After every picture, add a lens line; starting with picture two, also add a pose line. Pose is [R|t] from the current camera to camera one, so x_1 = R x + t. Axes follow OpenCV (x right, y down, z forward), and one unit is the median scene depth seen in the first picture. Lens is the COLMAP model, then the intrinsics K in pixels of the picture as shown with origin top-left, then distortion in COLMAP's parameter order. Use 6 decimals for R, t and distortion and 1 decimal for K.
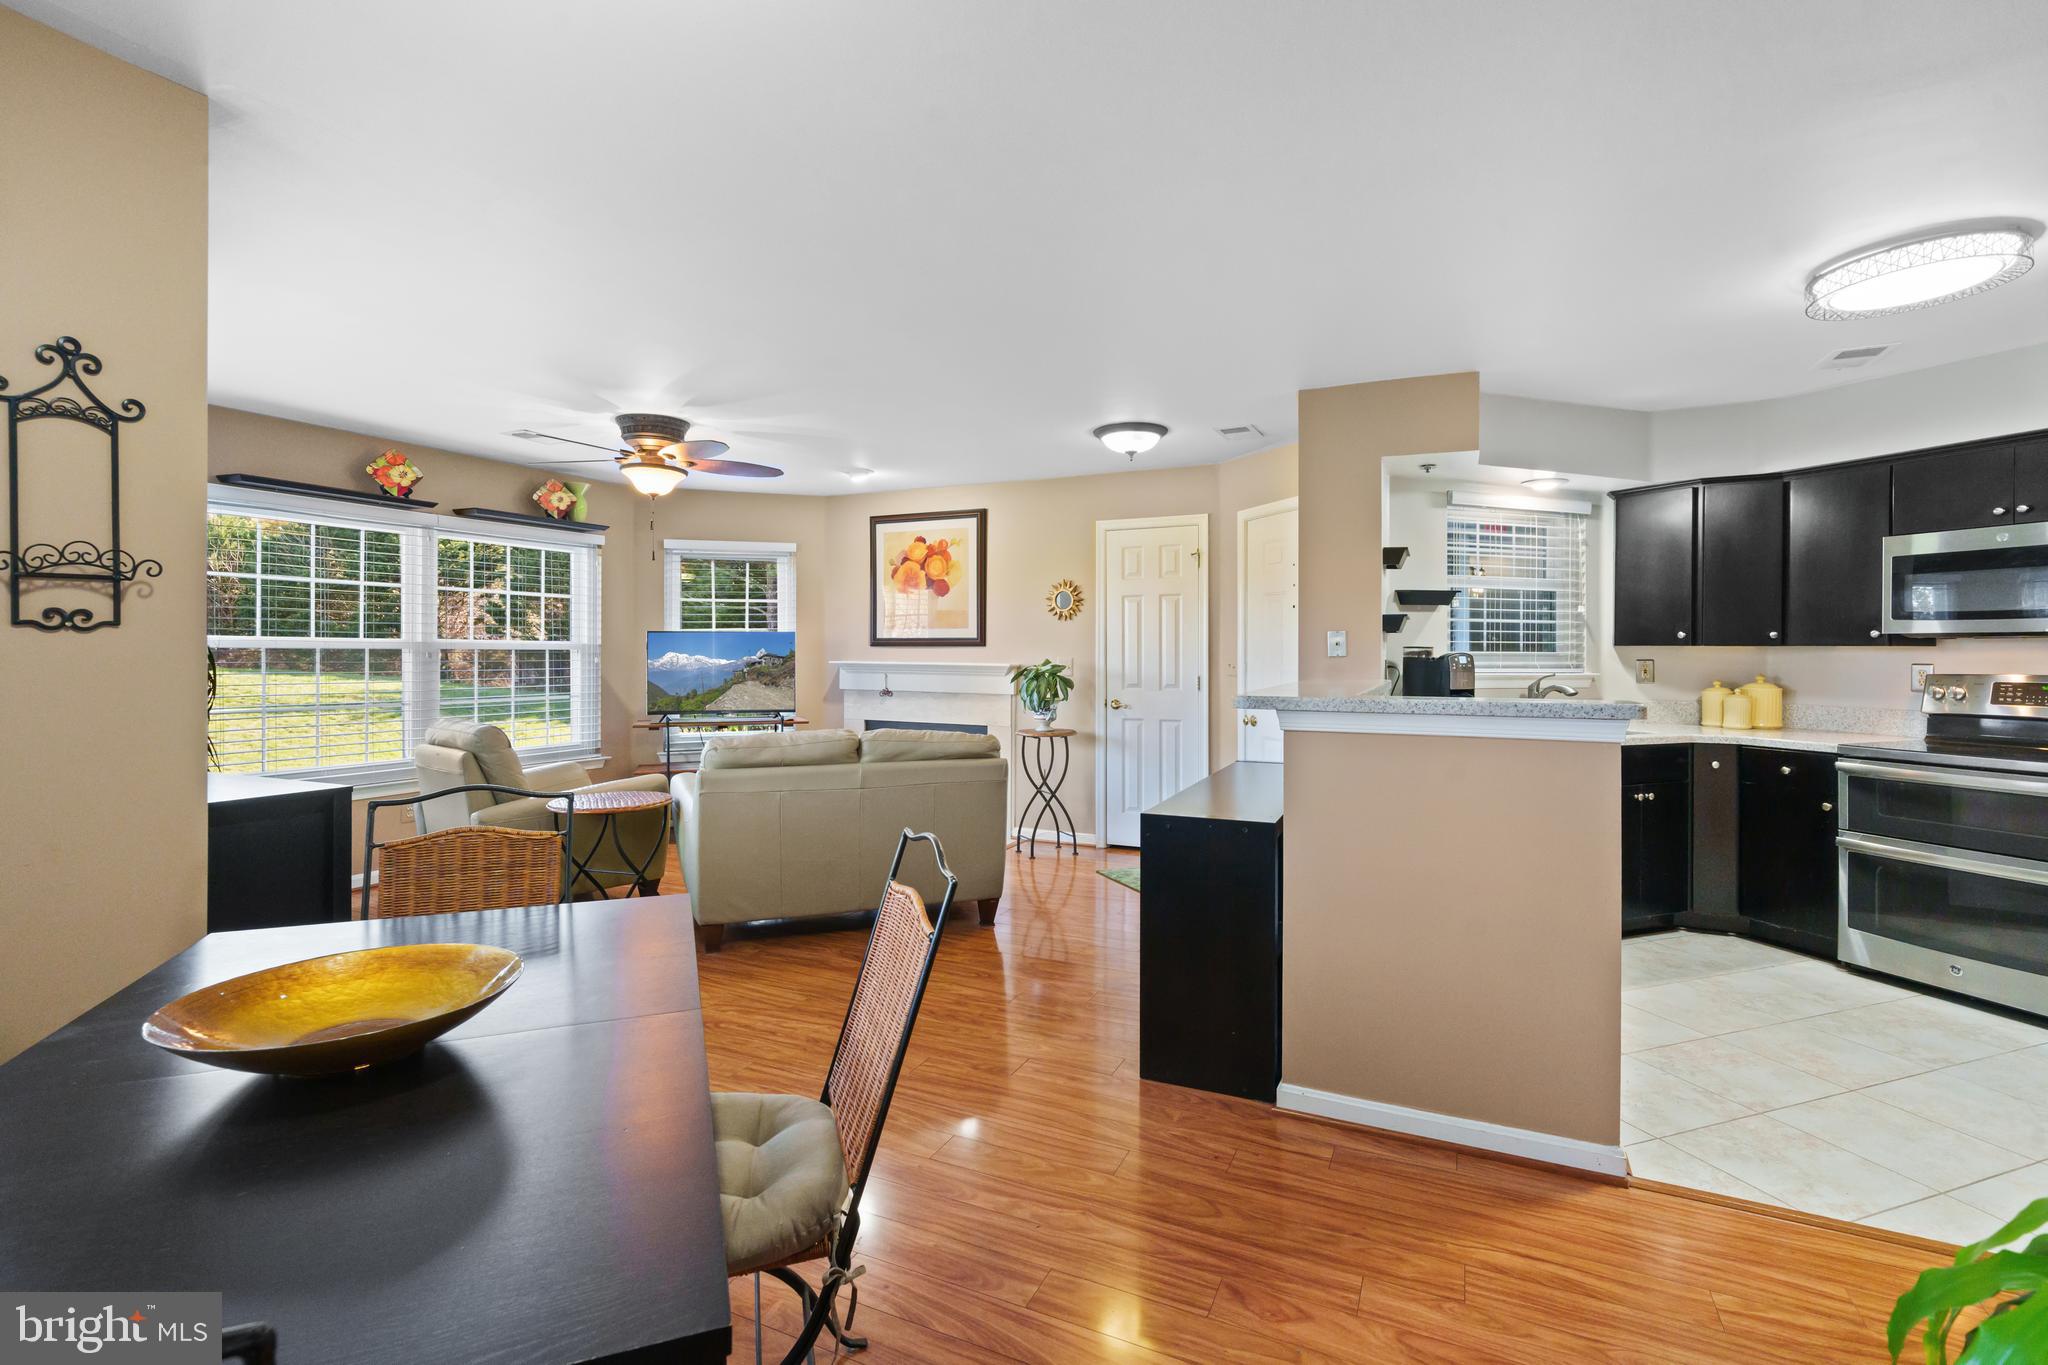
lens RADIAL K [[927.7, 0, 1028.3], [0, 927.7, 654.7], [0, 0, 1]] dist [-0.001353, 0.000647]
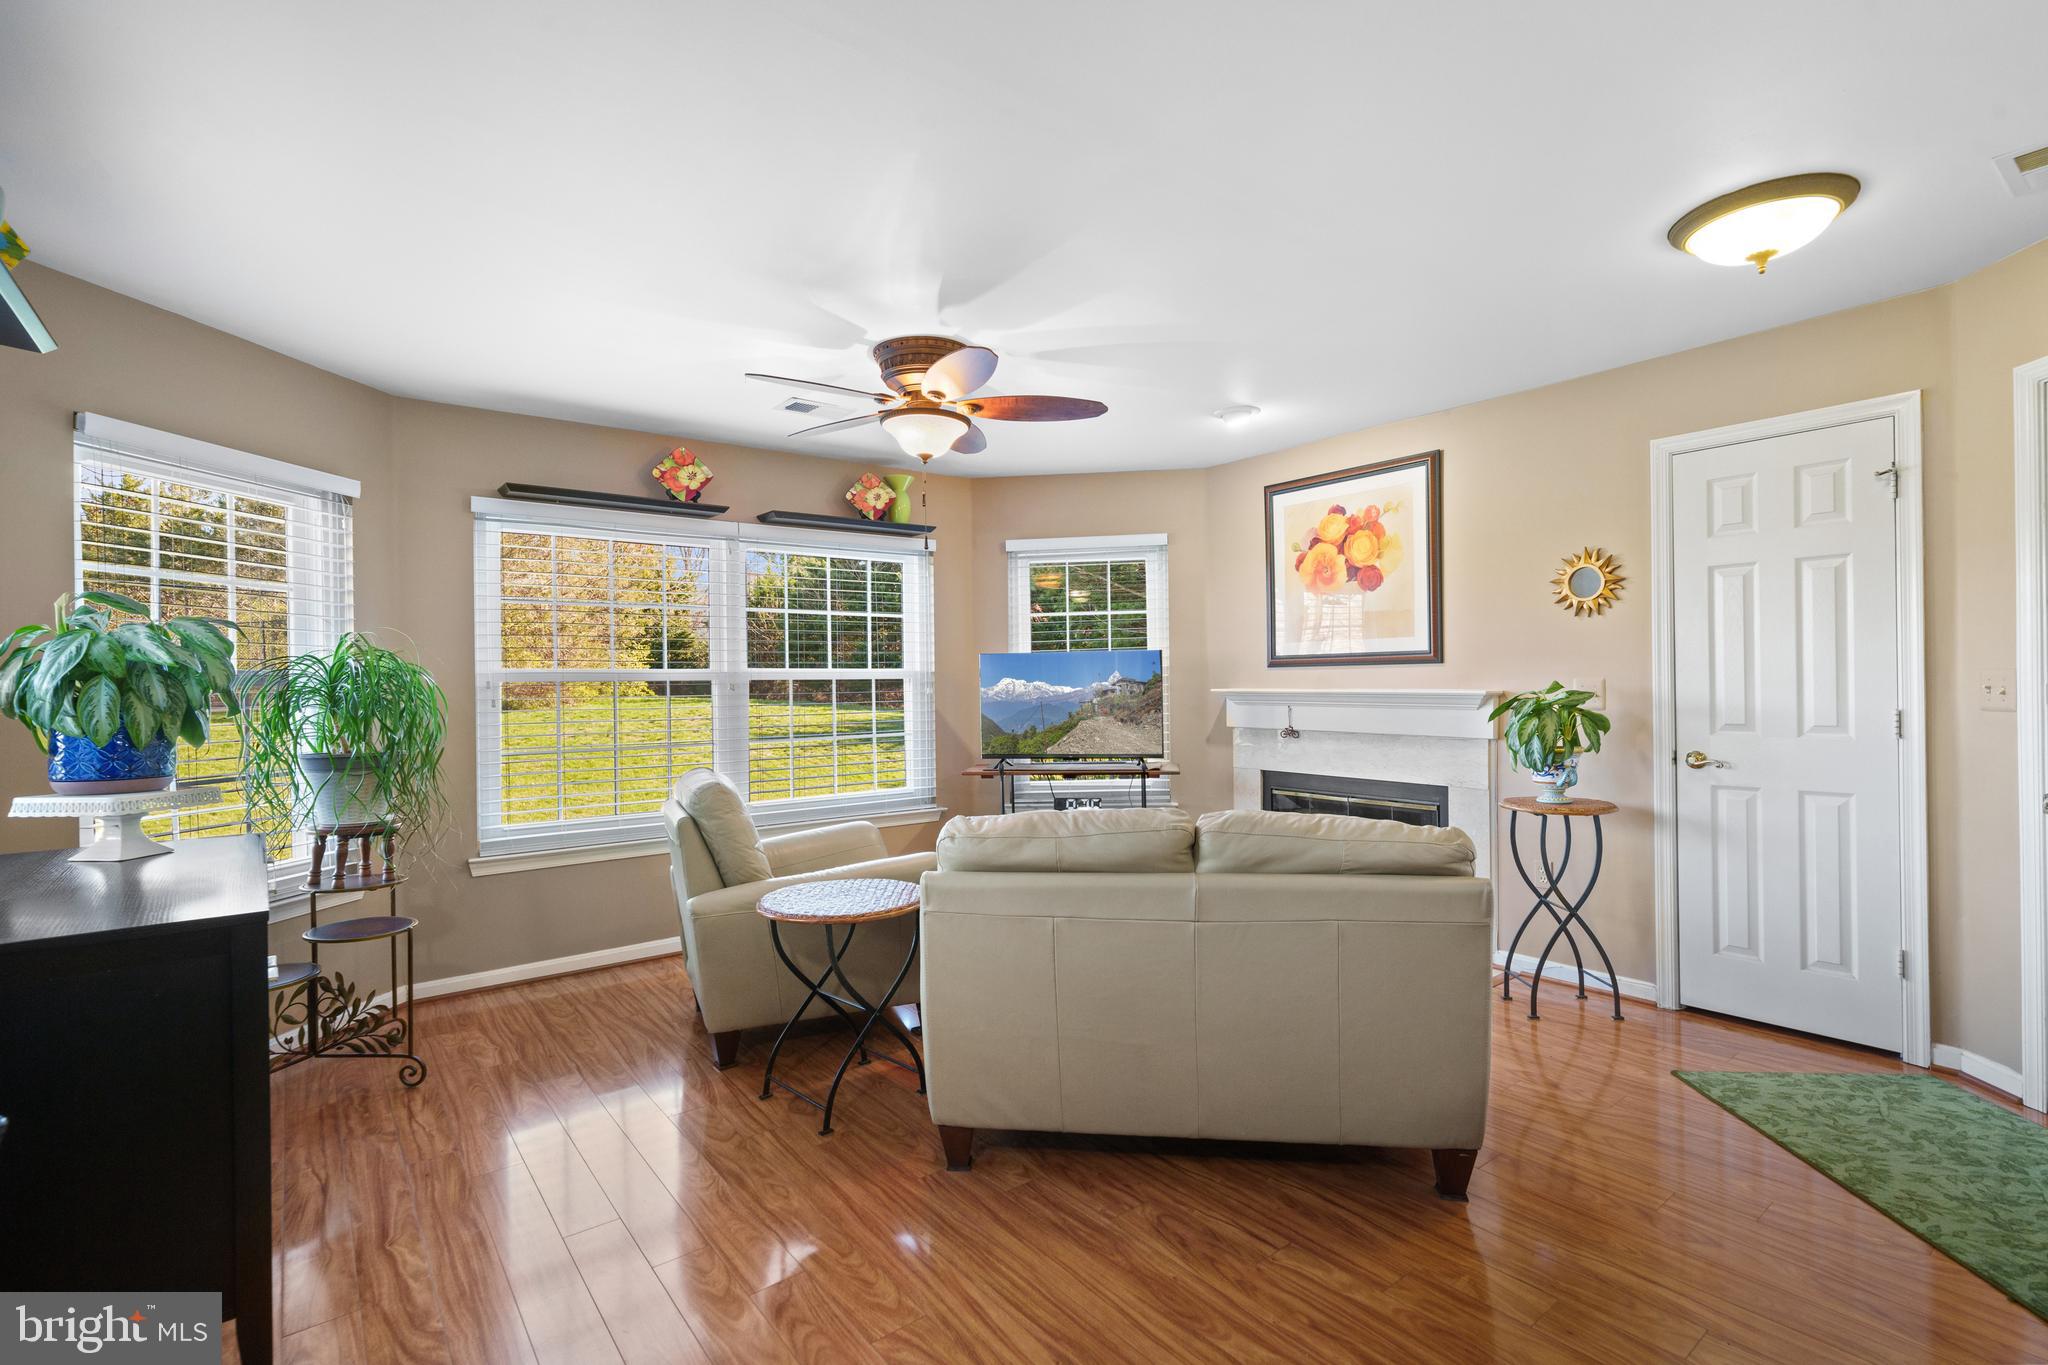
lens RADIAL K [[927.7, 0, 1025.3], [0, 927.7, 687.8], [0, 0, 1]] dist [-0.001353, 0.000647]
pose [[0.891078, -0.011555, -0.453703, -0.016788], [0.014027, 0.999899, 0.002084, 0.003535], [0.453633, -0.008221, 0.891151, 0.389768]]
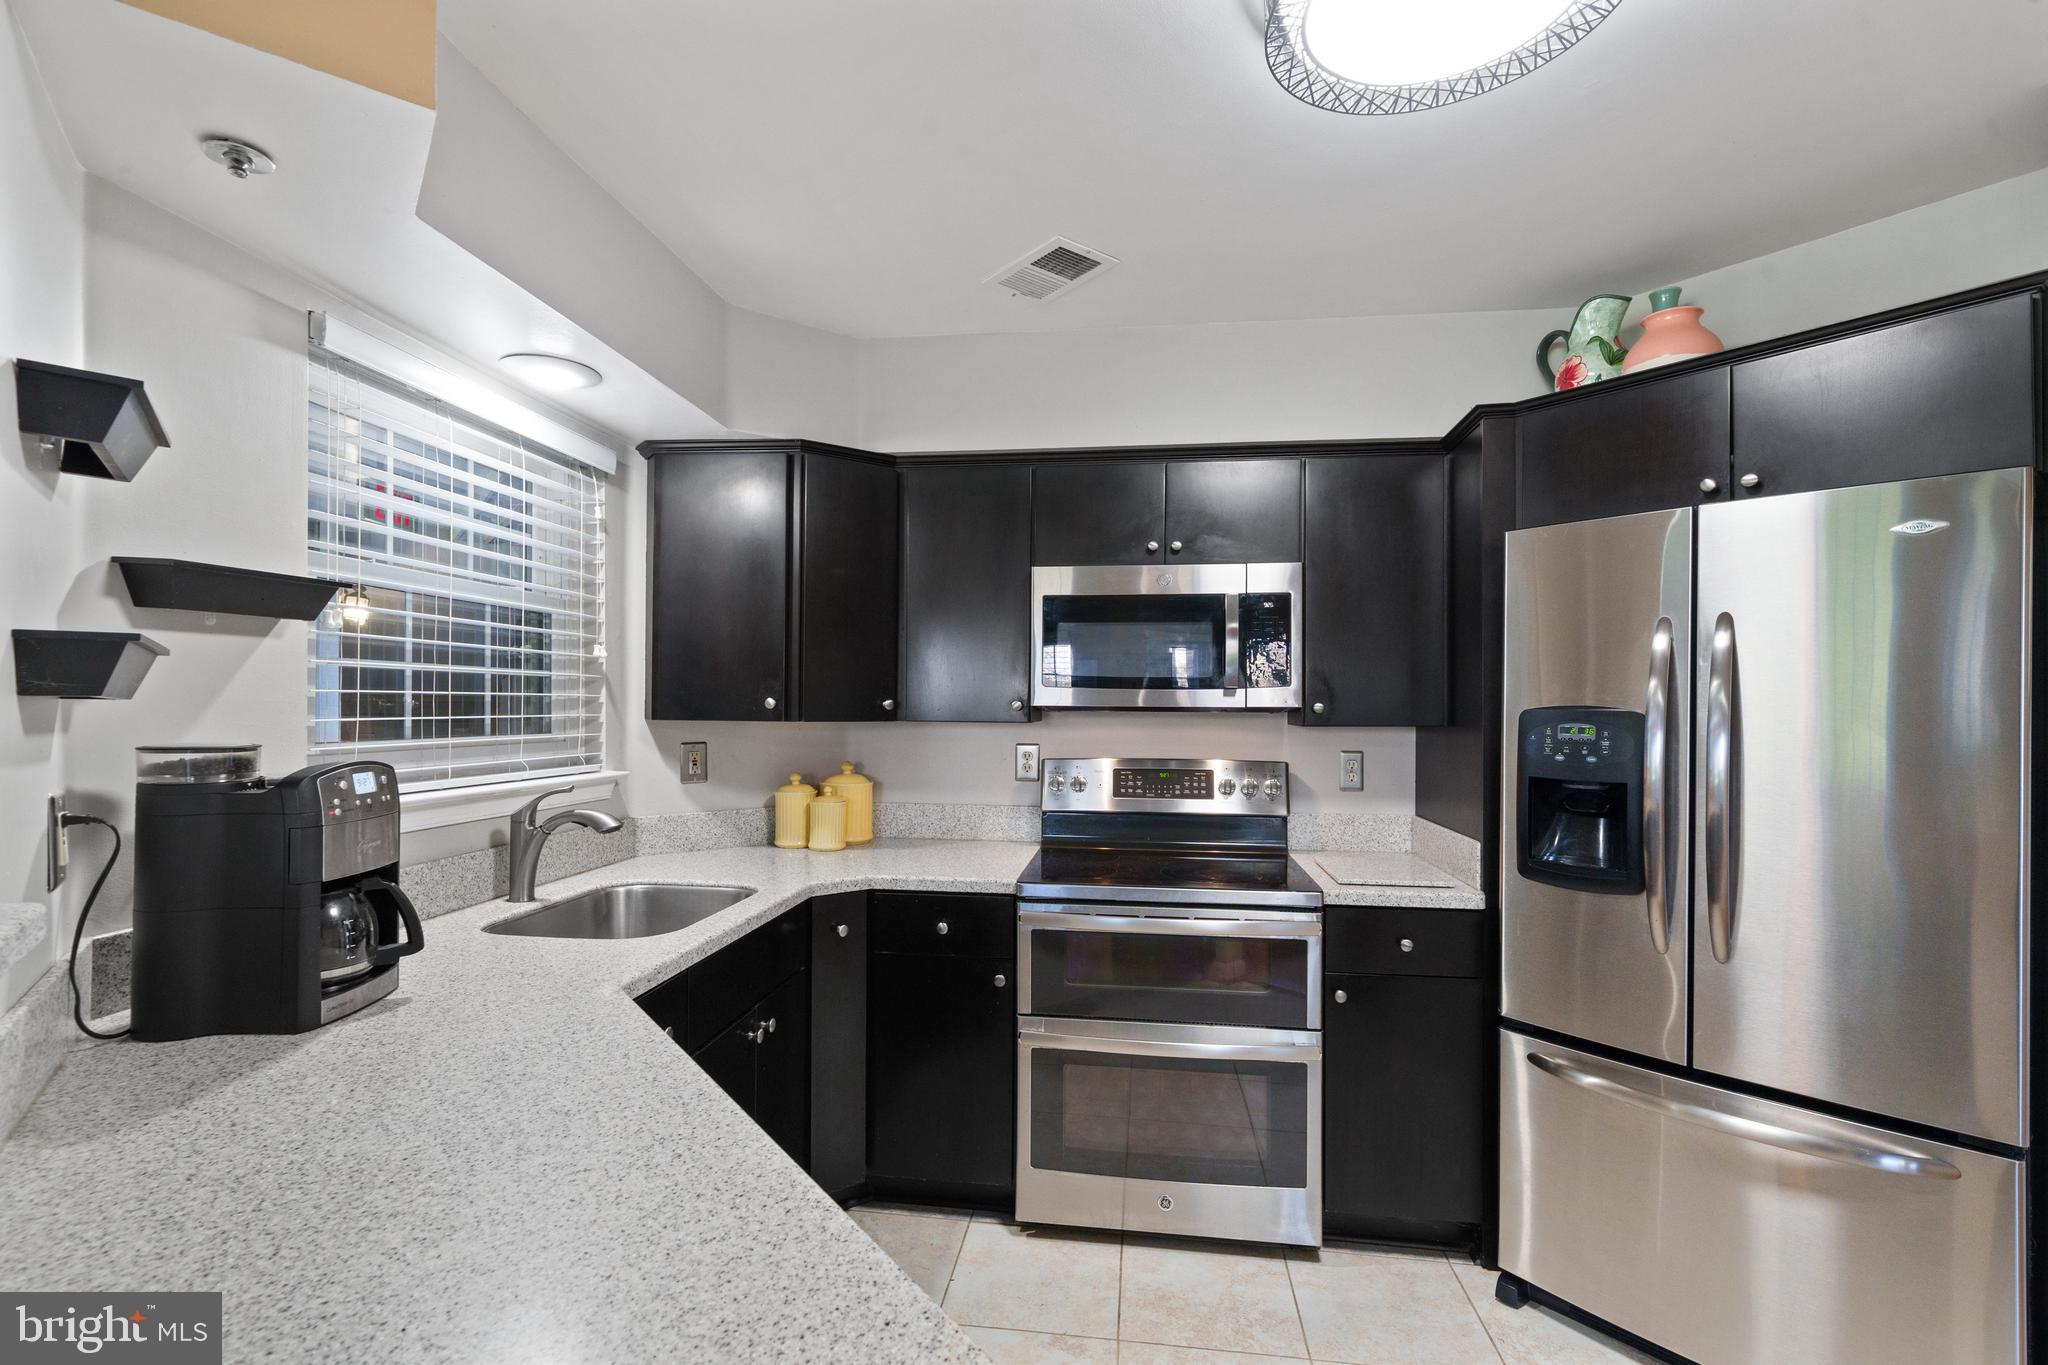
lens RADIAL K [[927.7, 0, 1020.4], [0, 927.7, 699.9], [0, 0, 1]] dist [-0.001353, 0.000647]
pose [[0.464397, 0.001745, 0.885625, 0.241100], [-0.001104, 0.999998, -0.001391, -0.020791], [-0.885626, -0.000332, 0.464398, 0.542897]]
